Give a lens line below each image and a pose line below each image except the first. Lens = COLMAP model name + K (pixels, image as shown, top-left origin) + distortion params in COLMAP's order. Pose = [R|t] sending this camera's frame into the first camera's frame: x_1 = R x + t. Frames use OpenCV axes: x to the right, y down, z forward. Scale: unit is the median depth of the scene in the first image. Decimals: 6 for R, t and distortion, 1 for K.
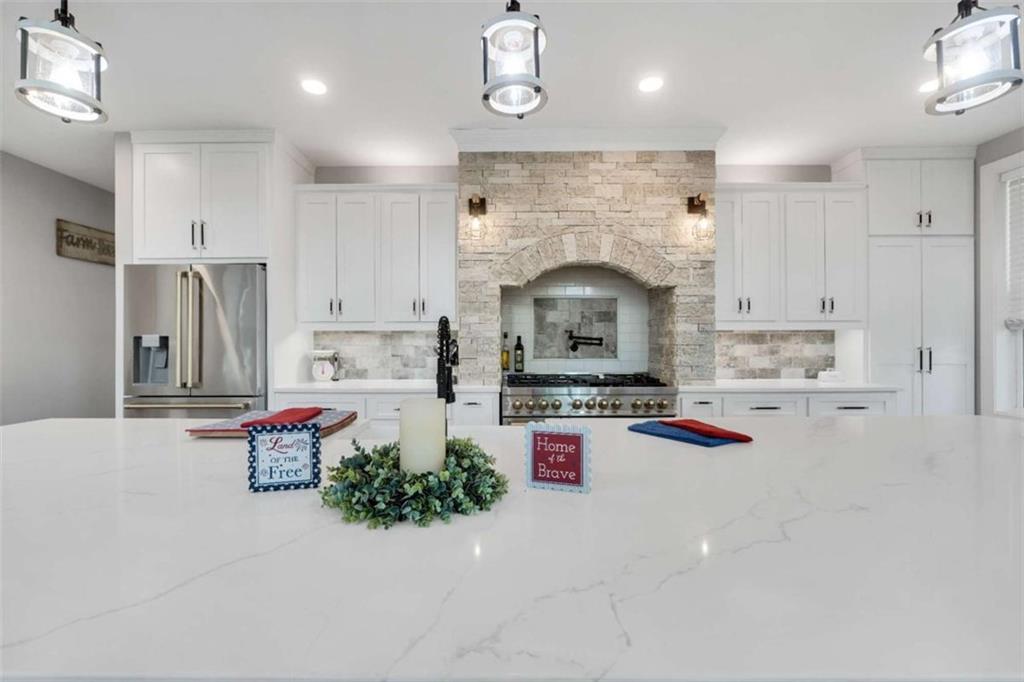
lens RADIAL K [[427.6, 0, 509.8], [0, 427.6, 342.5], [0, 0, 1]] dist [-0.011897, 0.001243]
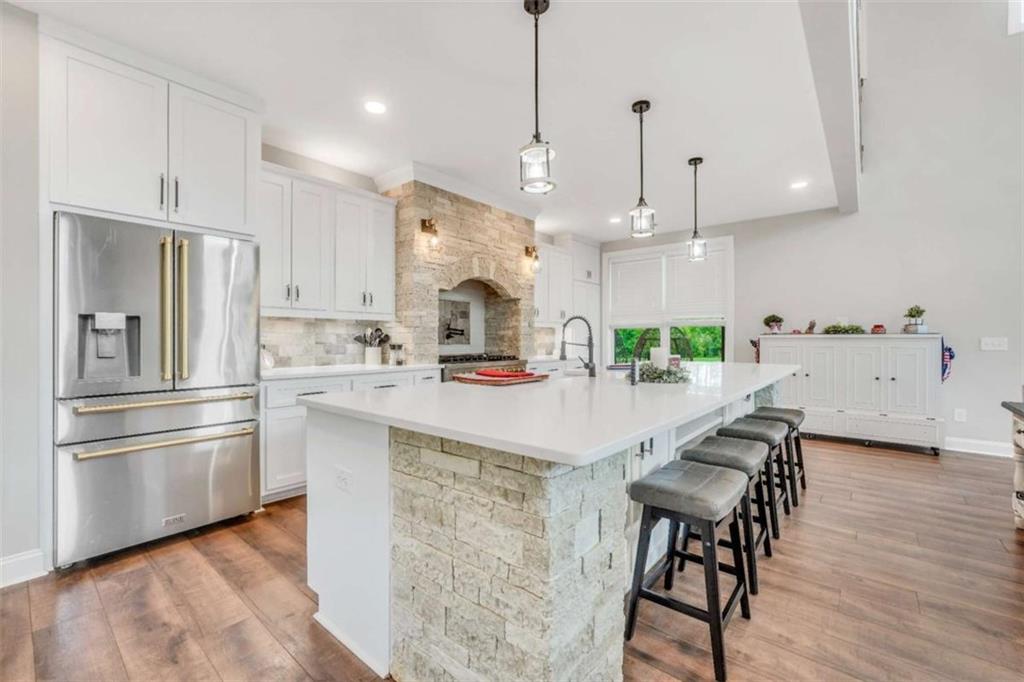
lens RADIAL K [[427.6, 0, 514.0], [0, 427.6, 341.2], [0, 0, 1]] dist [-0.011897, 0.001243]
pose [[0.635339, -0.001065, 0.772232, -0.799190], [-0.002904, 0.999989, 0.003769, 0.022154], [-0.772228, -0.004637, 0.635329, -0.026271]]
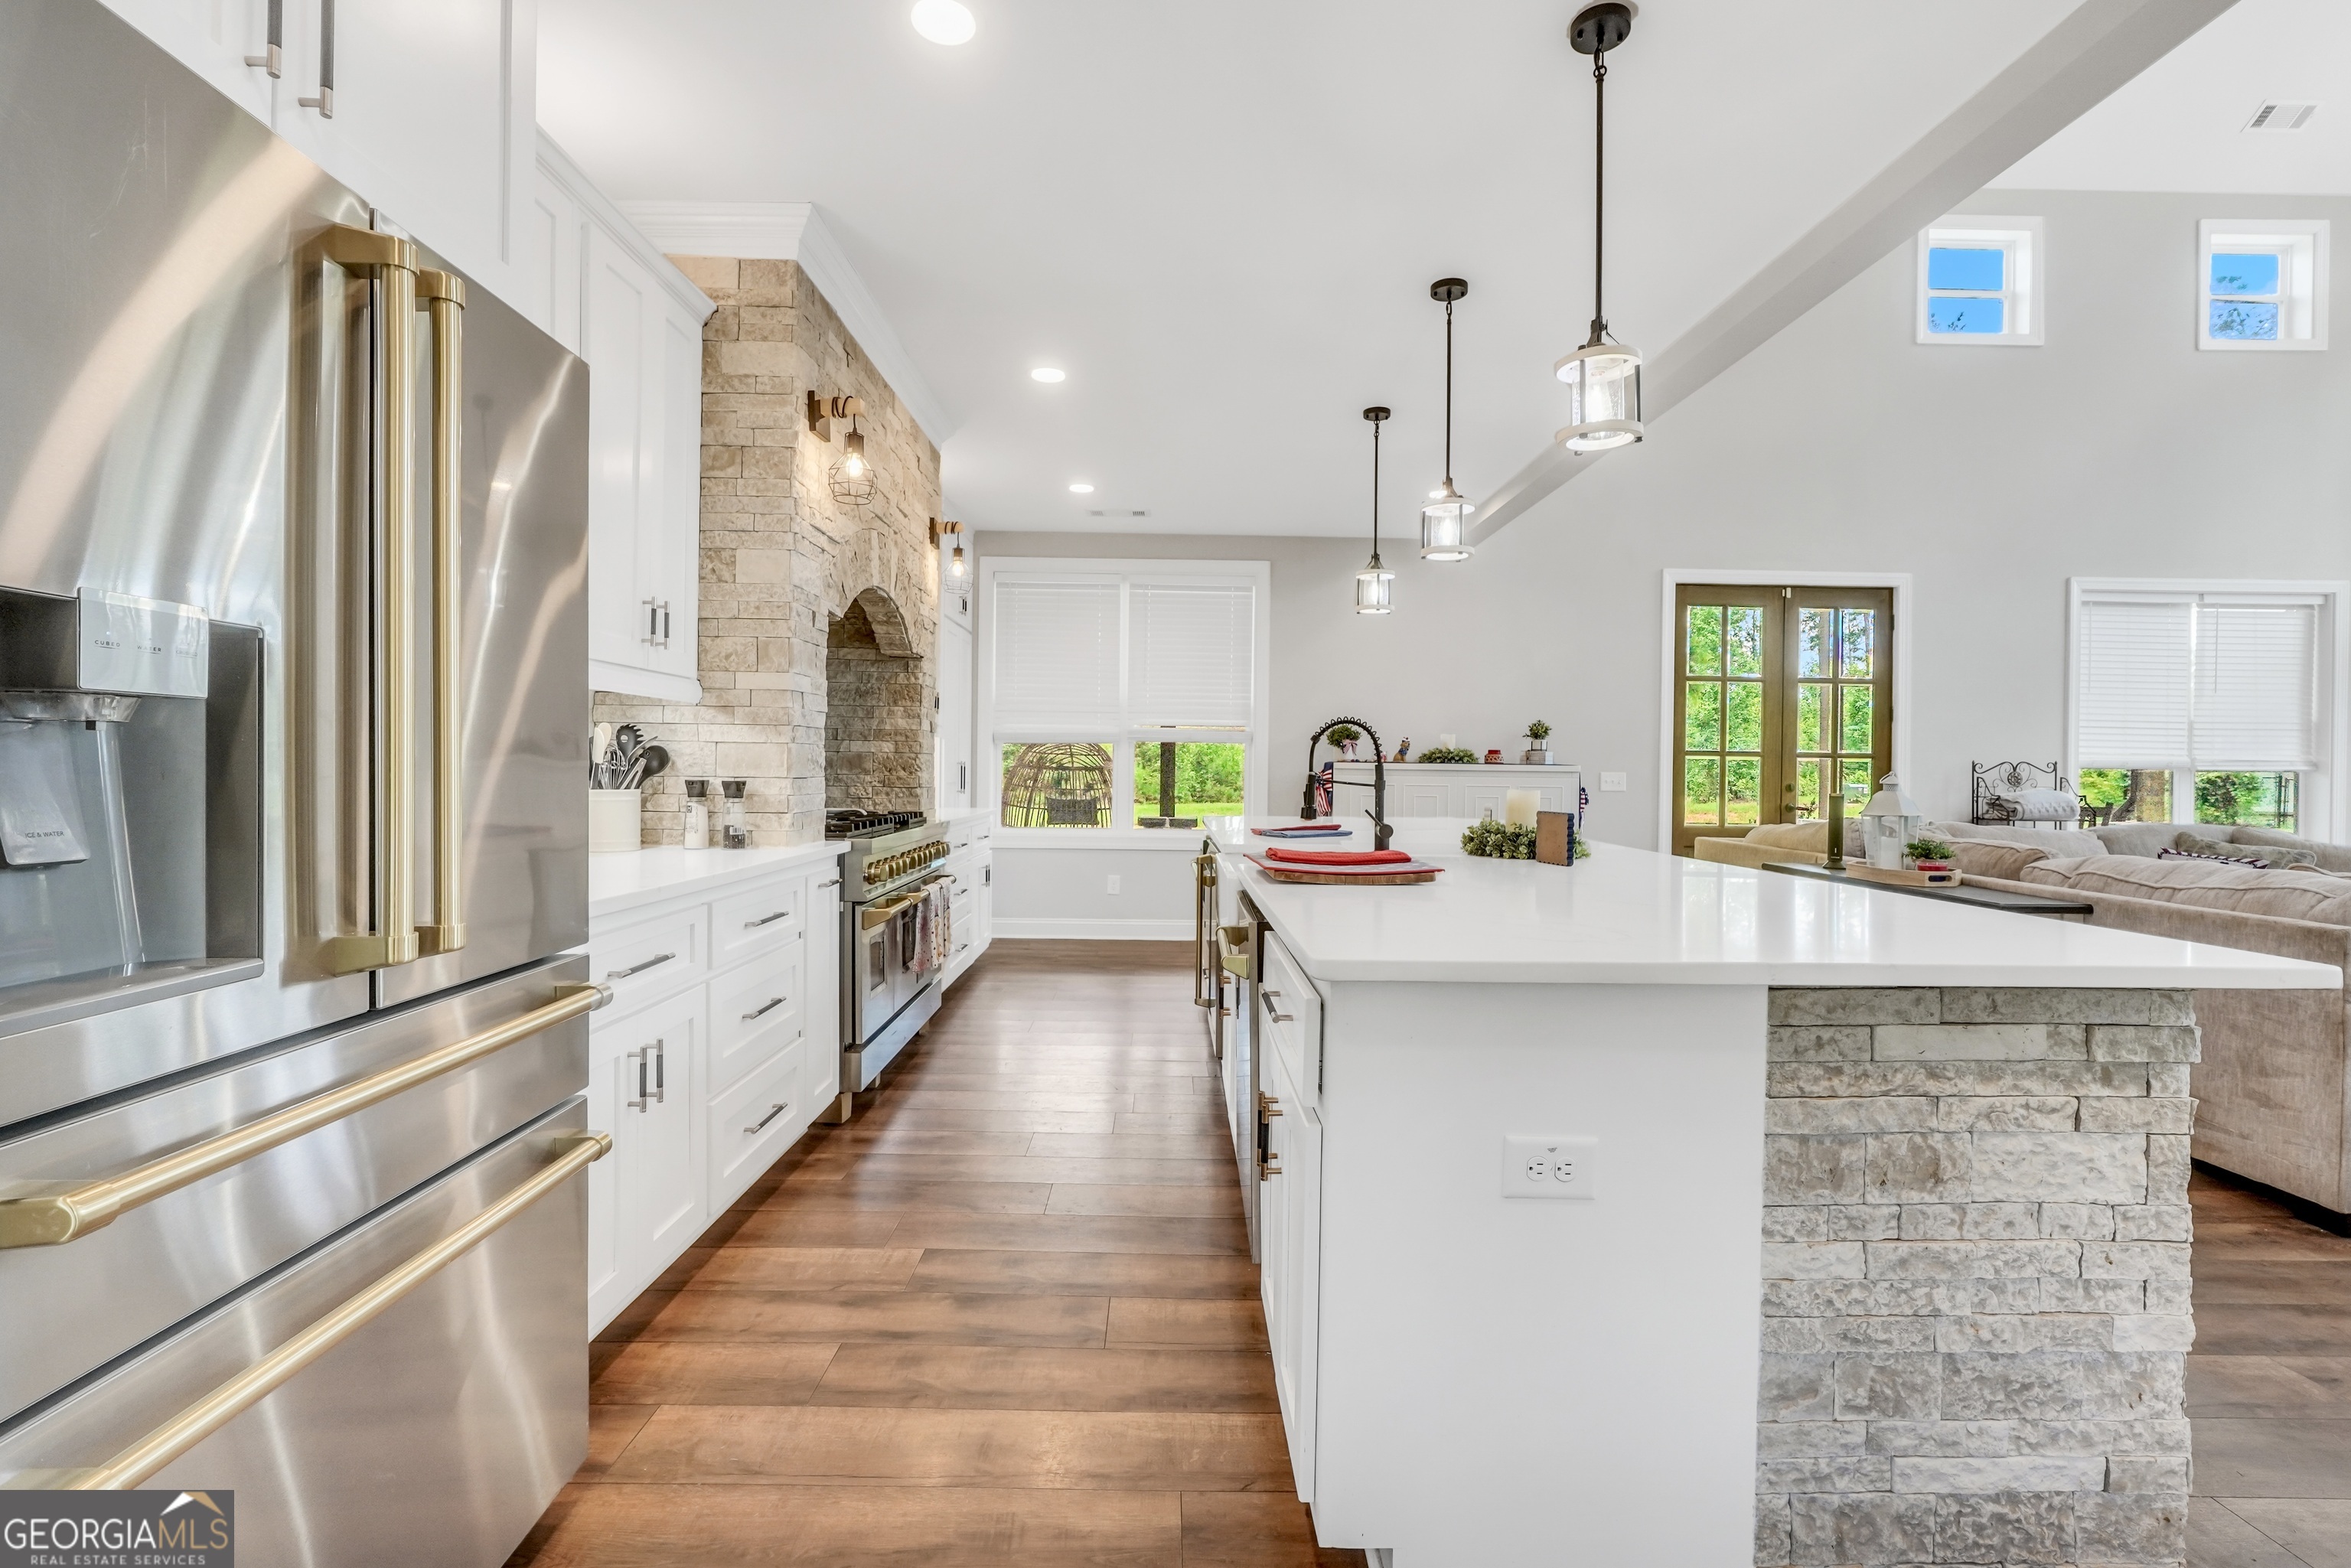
lens RADIAL K [[1020.2, 0, 1178.2], [0, 1020.2, 775.8], [0, 0, 1]] dist [-0.004006, -0.000288]
pose [[-0.021998, -0.004459, 0.999748, -0.957194], [-0.014191, 0.999891, 0.004147, 0.023147], [-0.999657, -0.014096, -0.022059, 0.590824]]
